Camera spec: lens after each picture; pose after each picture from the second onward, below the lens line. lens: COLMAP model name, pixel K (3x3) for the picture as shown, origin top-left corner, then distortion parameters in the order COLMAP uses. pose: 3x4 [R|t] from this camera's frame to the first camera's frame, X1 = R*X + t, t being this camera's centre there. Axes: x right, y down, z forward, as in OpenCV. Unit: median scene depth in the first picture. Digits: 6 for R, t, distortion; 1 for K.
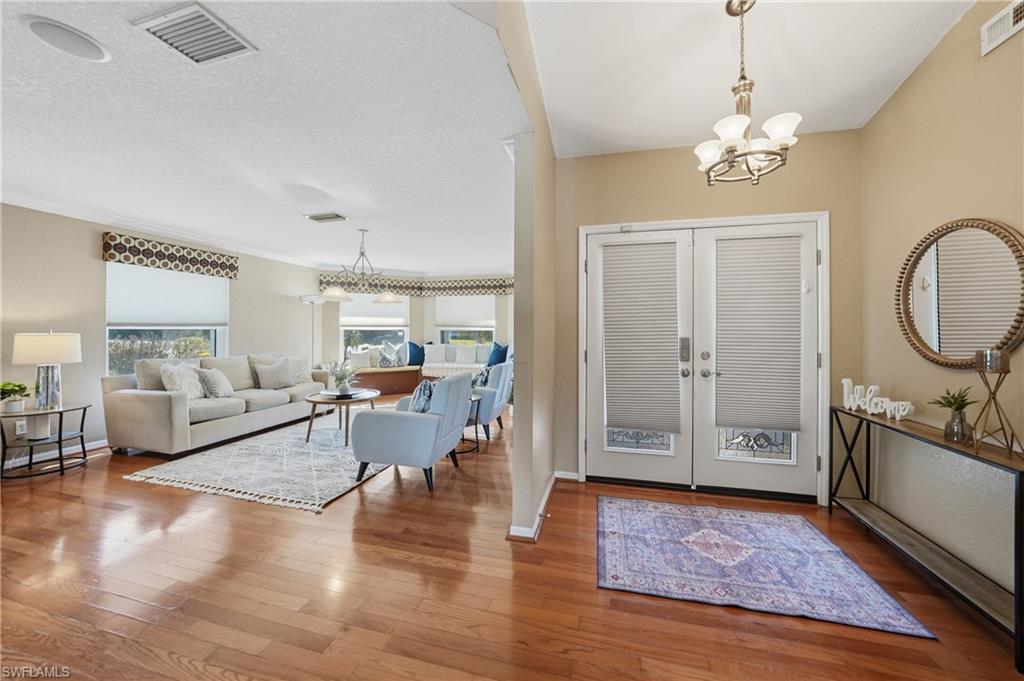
lens RADIAL K [[363.4, 0, 505.3], [0, 363.4, 331.1], [0, 0, 1]] dist [-0.023890, 0.004904]
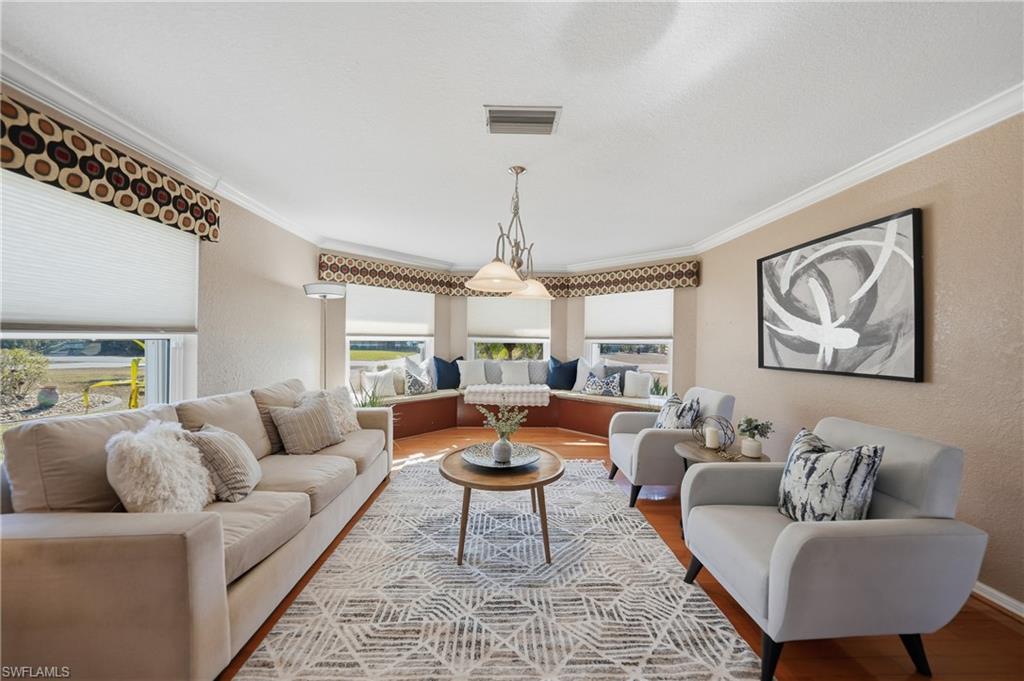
lens RADIAL K [[363.4, 0, 517.3], [0, 363.4, 343.3], [0, 0, 1]] dist [-0.023890, 0.004904]
pose [[0.959396, 0.002226, 0.282056, -0.399353], [-0.003701, 0.999982, 0.004696, -0.002668], [-0.282040, -0.005549, 0.959387, 0.321136]]
